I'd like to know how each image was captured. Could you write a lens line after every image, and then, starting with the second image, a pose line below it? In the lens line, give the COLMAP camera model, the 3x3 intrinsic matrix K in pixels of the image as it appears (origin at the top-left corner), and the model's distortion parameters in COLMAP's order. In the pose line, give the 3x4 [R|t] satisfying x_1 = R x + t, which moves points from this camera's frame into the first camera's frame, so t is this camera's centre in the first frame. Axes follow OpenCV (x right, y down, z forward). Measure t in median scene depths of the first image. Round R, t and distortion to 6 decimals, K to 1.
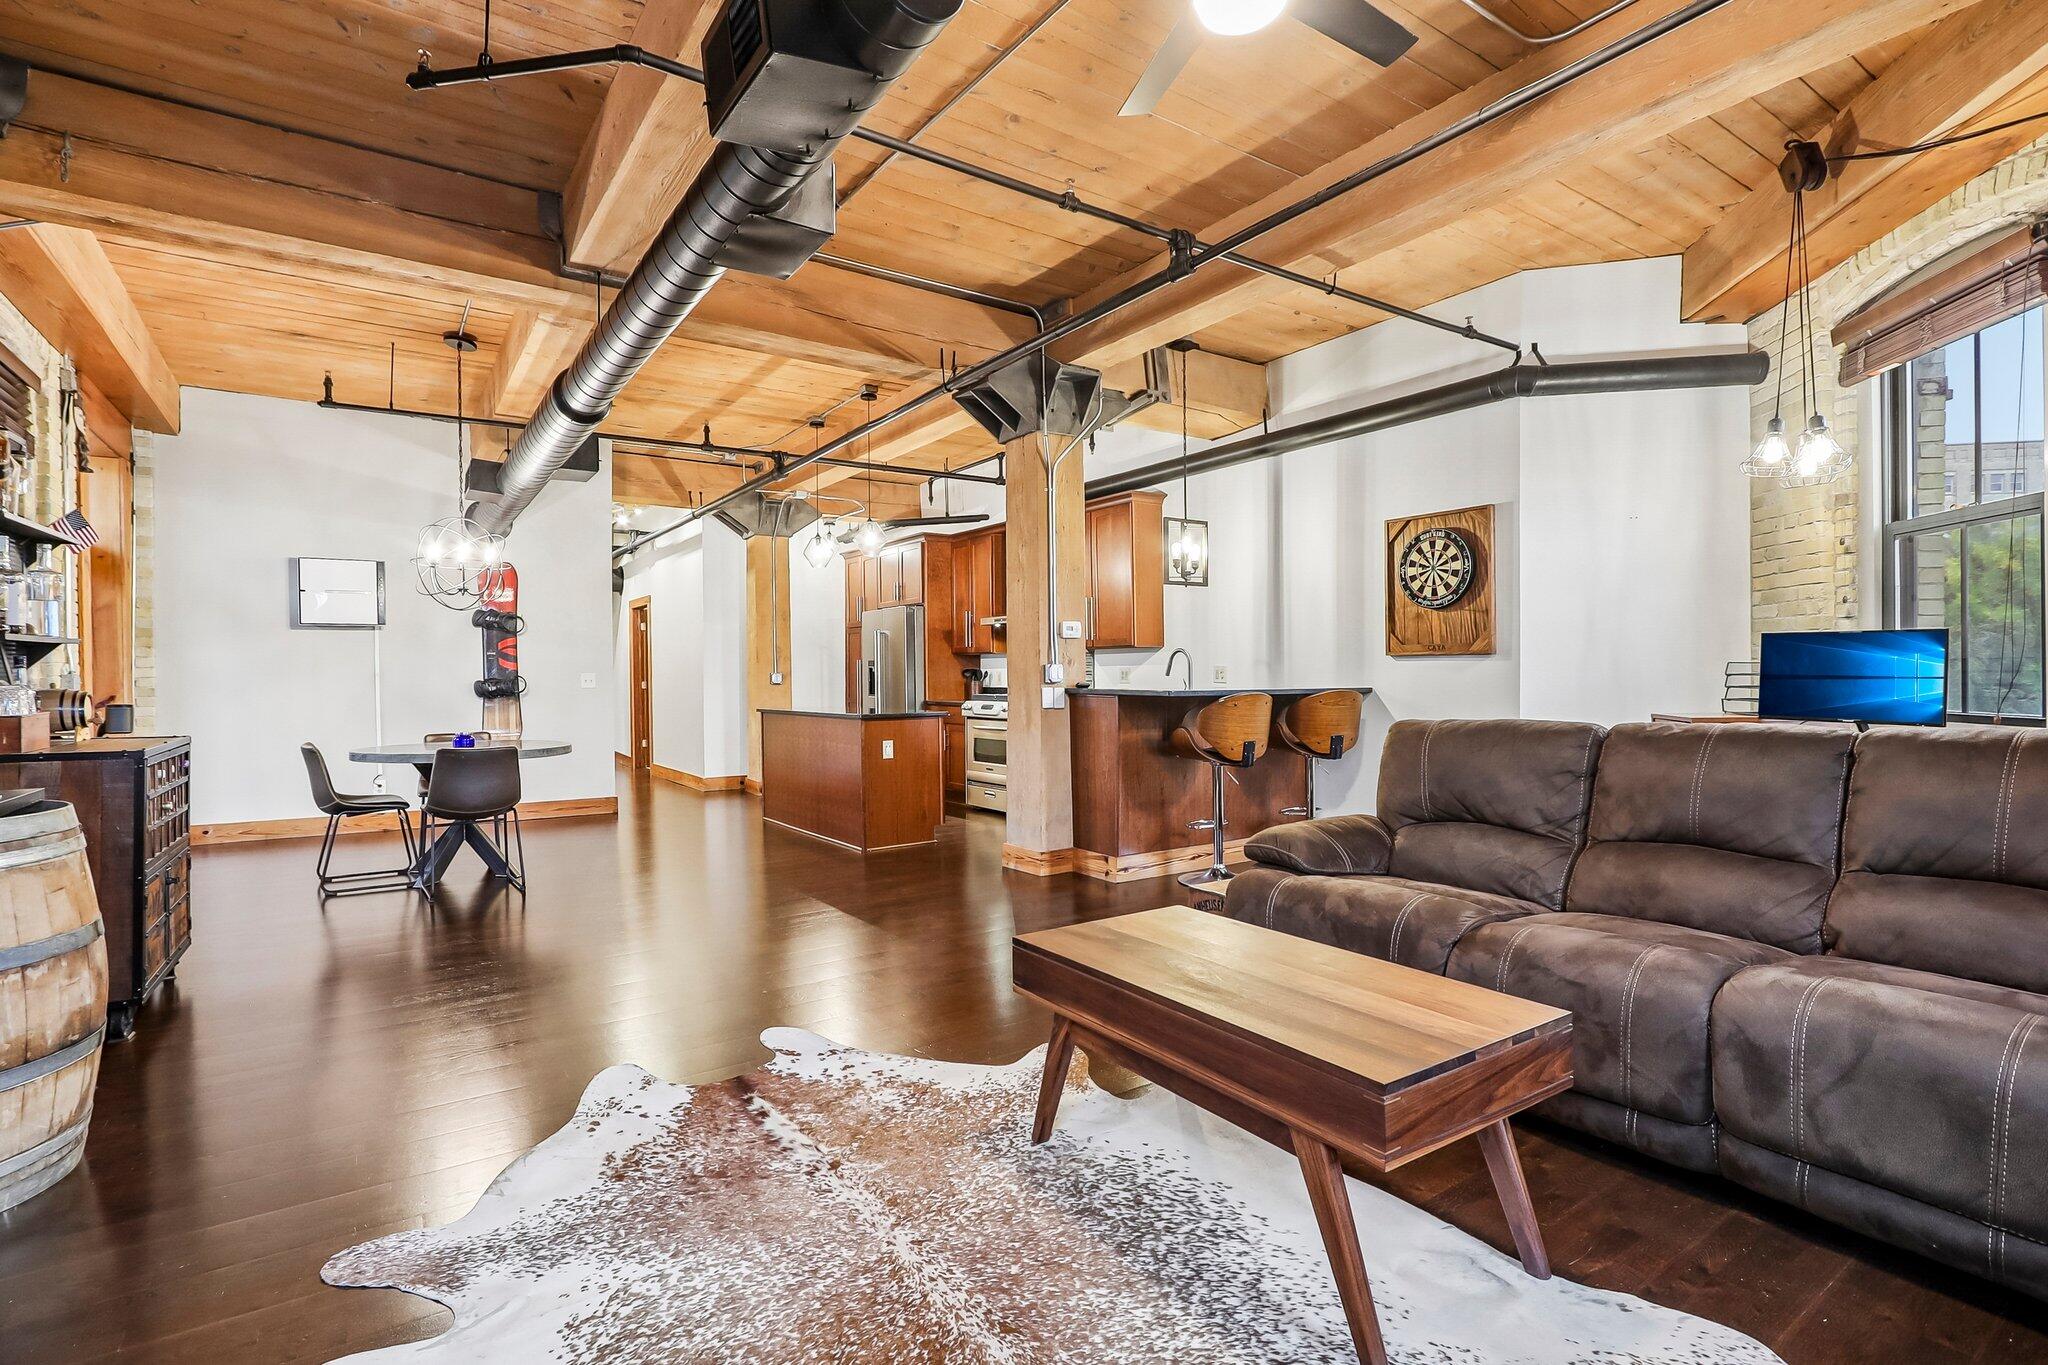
lens RADIAL K [[961.9, 0, 984.8], [0, 961.9, 684.1], [0, 0, 1]] dist [-0.024578, 0.007253]
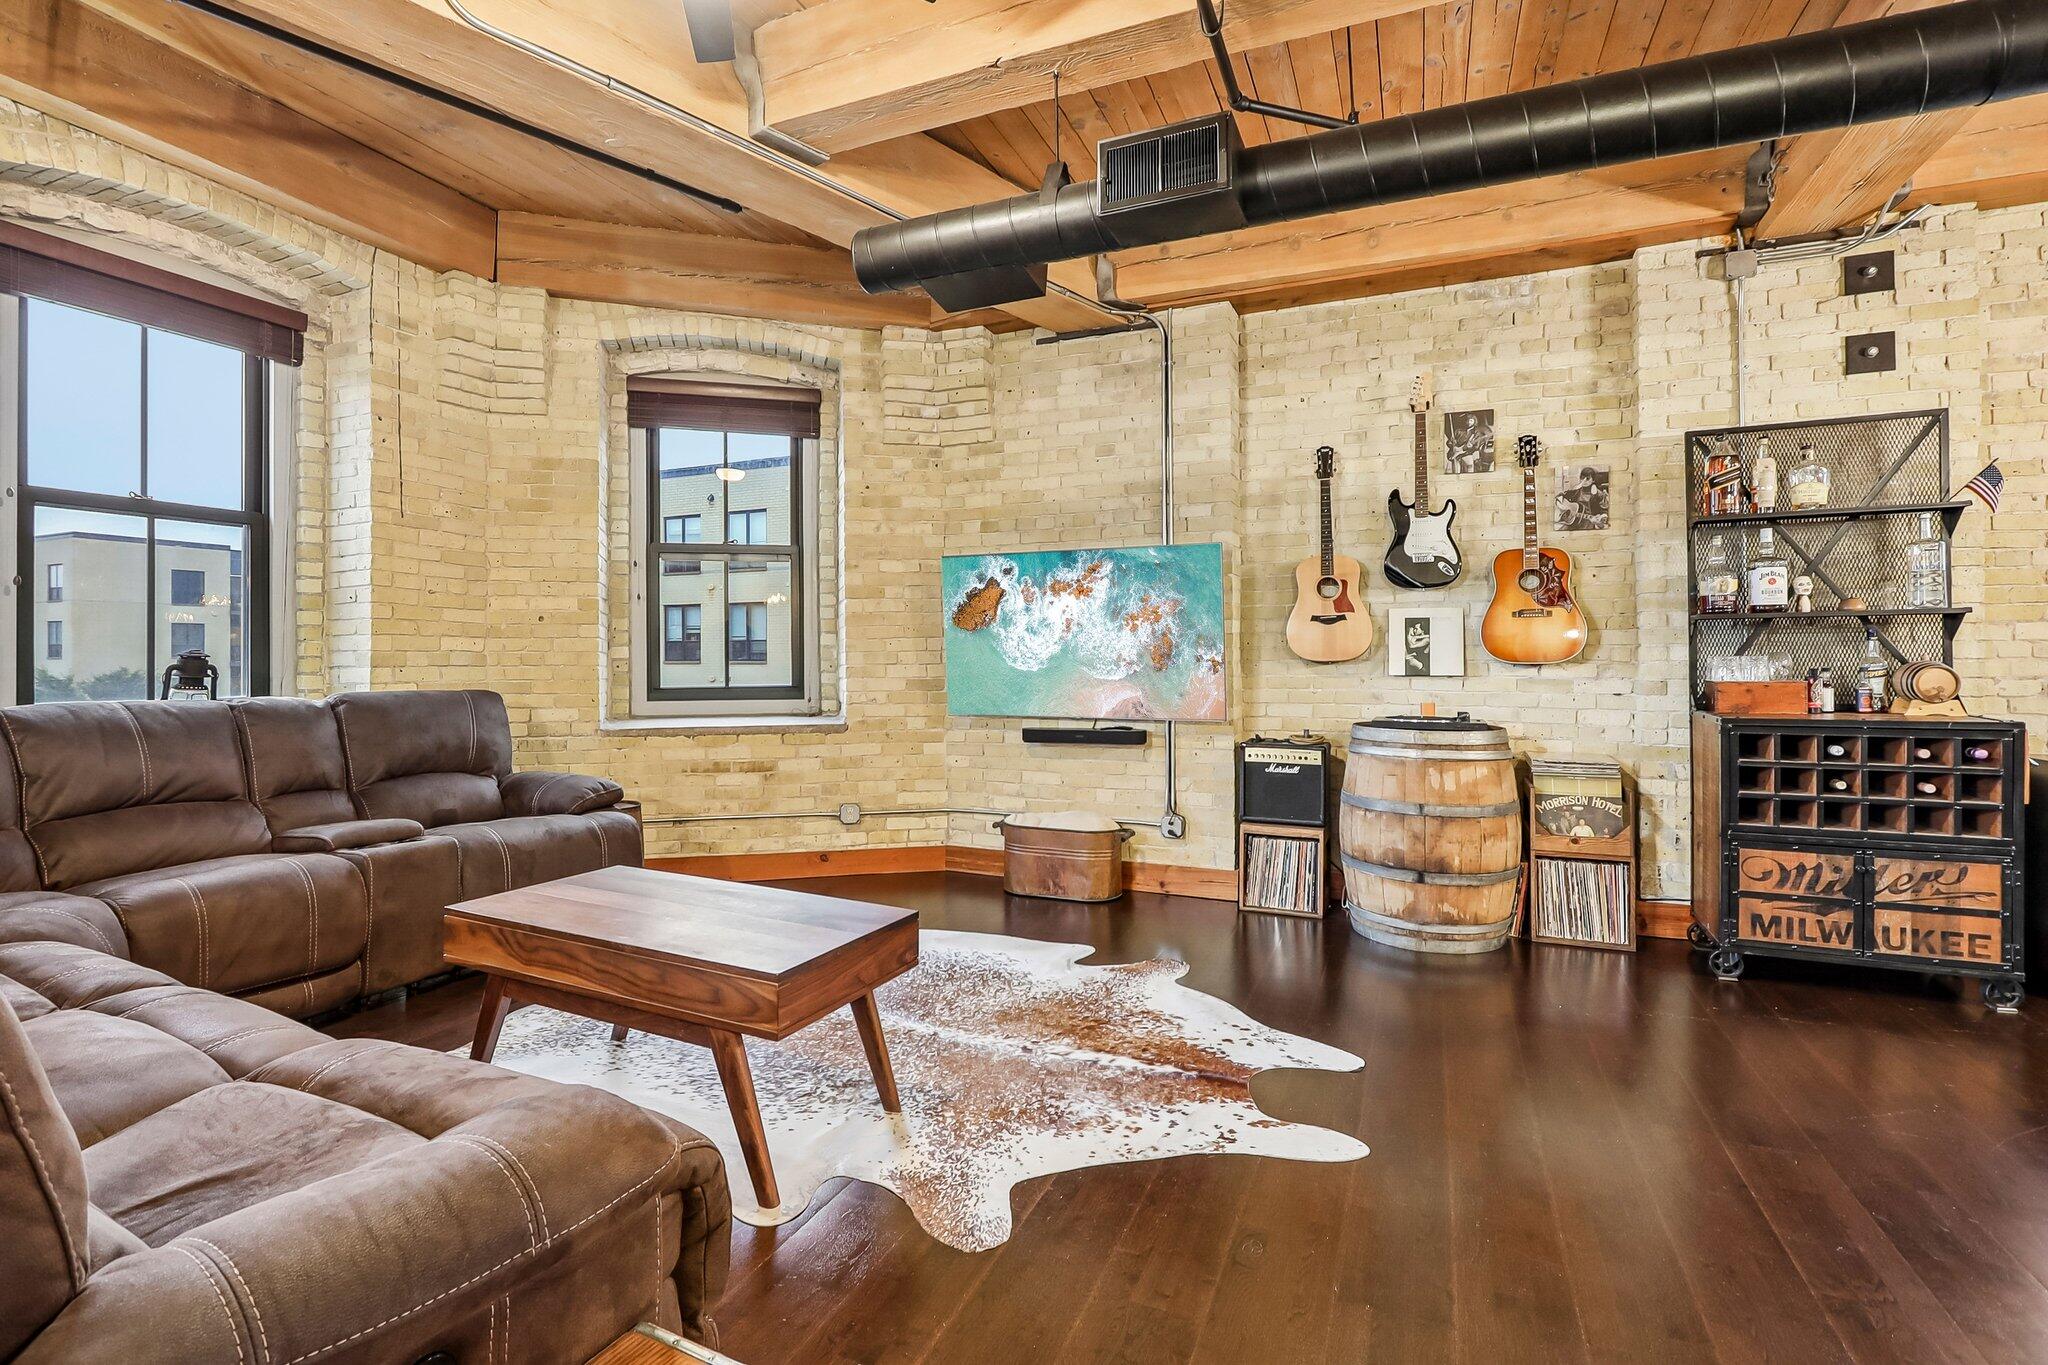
lens RADIAL K [[954.5, 0, 1008.0], [0, 954.5, 650.3], [0, 0, 1]] dist [-0.020537, 0.005352]
pose [[-0.837822, 0.006391, -0.545906, 0.216090], [0.001715, 0.999957, 0.009074, -0.010420], [0.545941, 0.006666, -0.837797, 0.817255]]
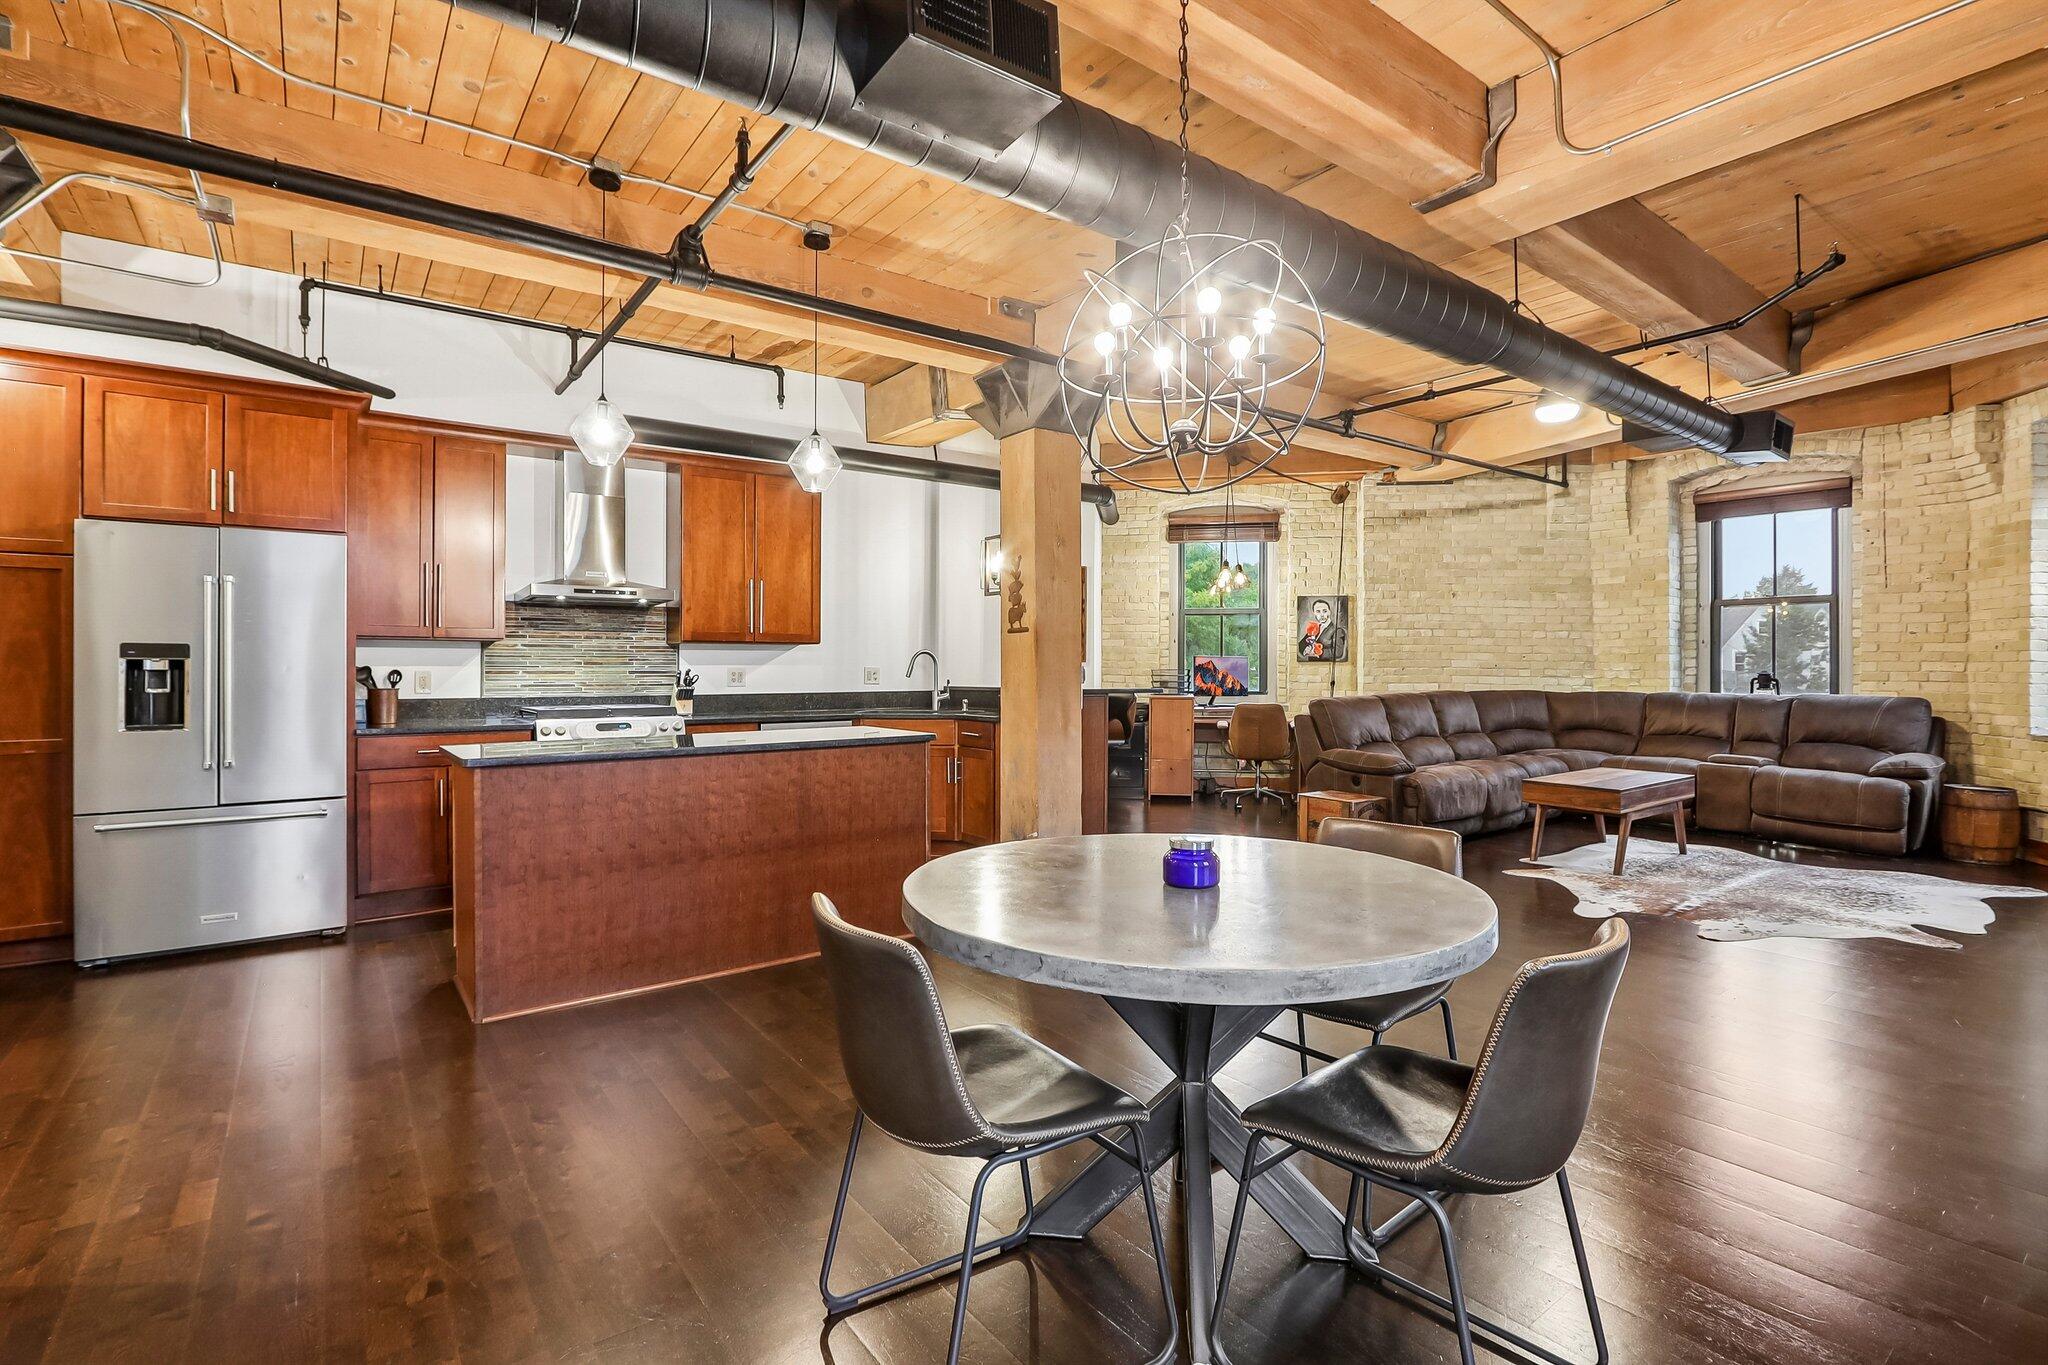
lens RADIAL K [[949.5, 0, 997.5], [0, 949.5, 664.2], [0, 0, 1]] dist [-0.022344, 0.005997]
pose [[-0.055041, 0.010442, 0.998429, -0.921899], [0.010675, 0.999894, -0.009868, -0.013399], [-0.998427, 0.010115, -0.055147, 1.121221]]
